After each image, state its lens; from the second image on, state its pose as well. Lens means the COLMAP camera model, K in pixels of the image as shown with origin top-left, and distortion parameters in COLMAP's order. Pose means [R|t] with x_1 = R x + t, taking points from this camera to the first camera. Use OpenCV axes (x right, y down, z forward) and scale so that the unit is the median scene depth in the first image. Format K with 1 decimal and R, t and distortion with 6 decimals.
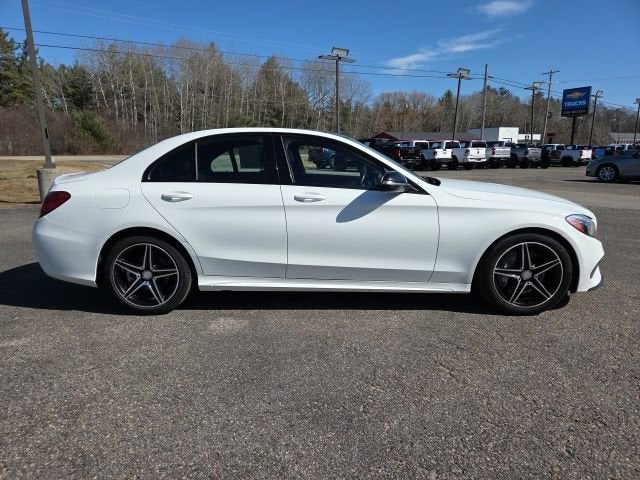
lens RADIAL K [[433.8, 0, 318.2], [0, 433.8, 239.6], [0, 0, 1]] dist [0.072884, -0.063486]
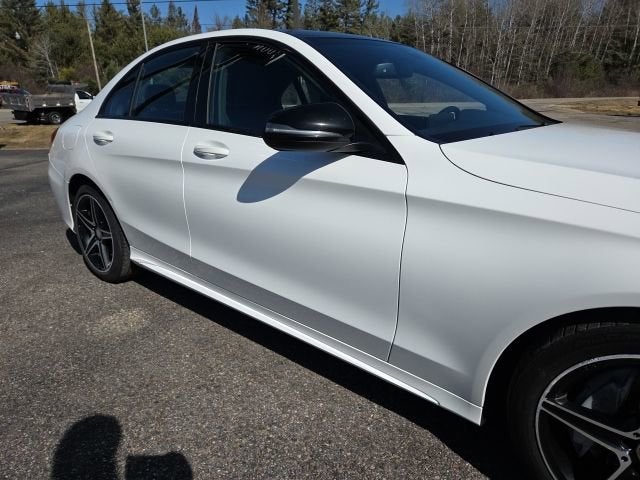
lens RADIAL K [[428.9, 0, 316.7], [0, 428.9, 240.7], [0, 0, 1]] dist [0.064216, -0.050733]
pose [[0.776505, 0.188446, -0.601272, 0.050351], [-0.115164, 0.980602, 0.158606, -0.009829], [0.619497, -0.053914, 0.783145, 0.071359]]
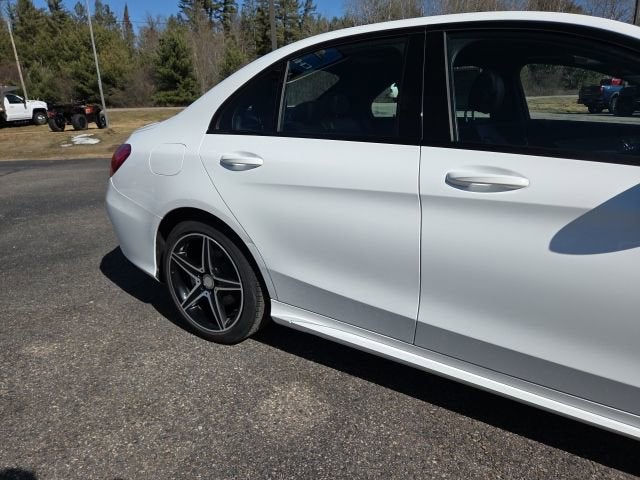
lens RADIAL K [[433.2, 0, 320.1], [0, 433.2, 234.7], [0, 0, 1]] dist [0.057804, -0.052499]
pose [[0.857703, 0.136619, -0.495662, 0.006474], [-0.082544, 0.988135, 0.129523, -0.009732], [0.507476, -0.070178, 0.858804, 0.063456]]
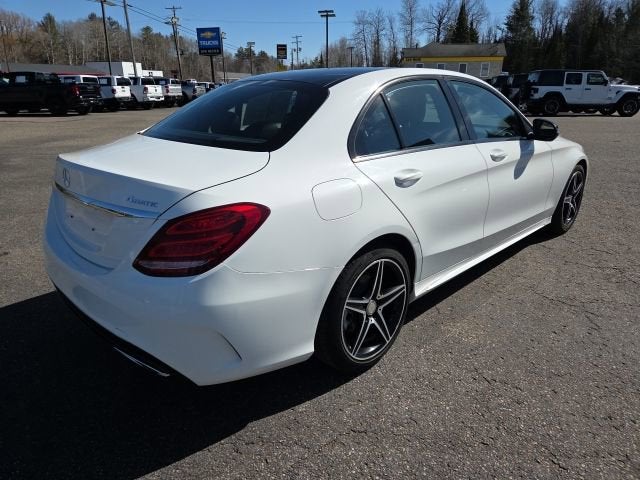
lens RADIAL K [[433.2, 0, 320.1], [0, 433.2, 234.7], [0, 0, 1]] dist [0.057804, -0.052499]
pose [[0.687151, -0.233194, 0.688073, -0.099477], [0.145553, 0.972073, 0.184086, -0.017389], [-0.711785, -0.026344, 0.701903, 0.072028]]
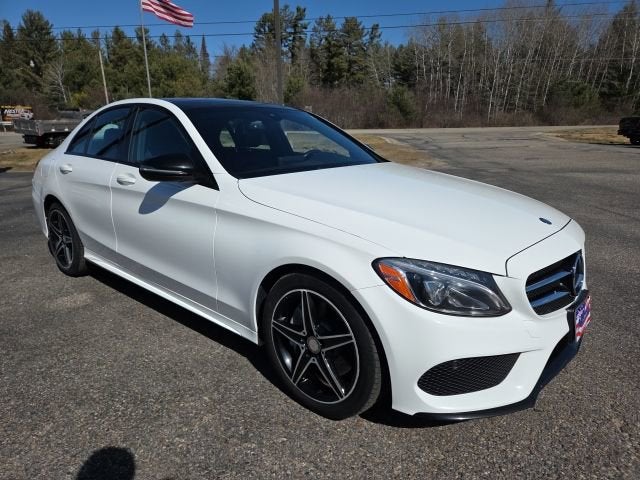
lens RADIAL K [[426.2, 0, 316.3], [0, 426.2, 246.6], [0, 0, 1]] dist [0.077838, -0.069691]
pose [[0.766662, 0.173701, -0.618108, 0.091249], [-0.124445, 0.984654, 0.122354, -0.013331], [0.629875, -0.016883, 0.776513, 0.064336]]
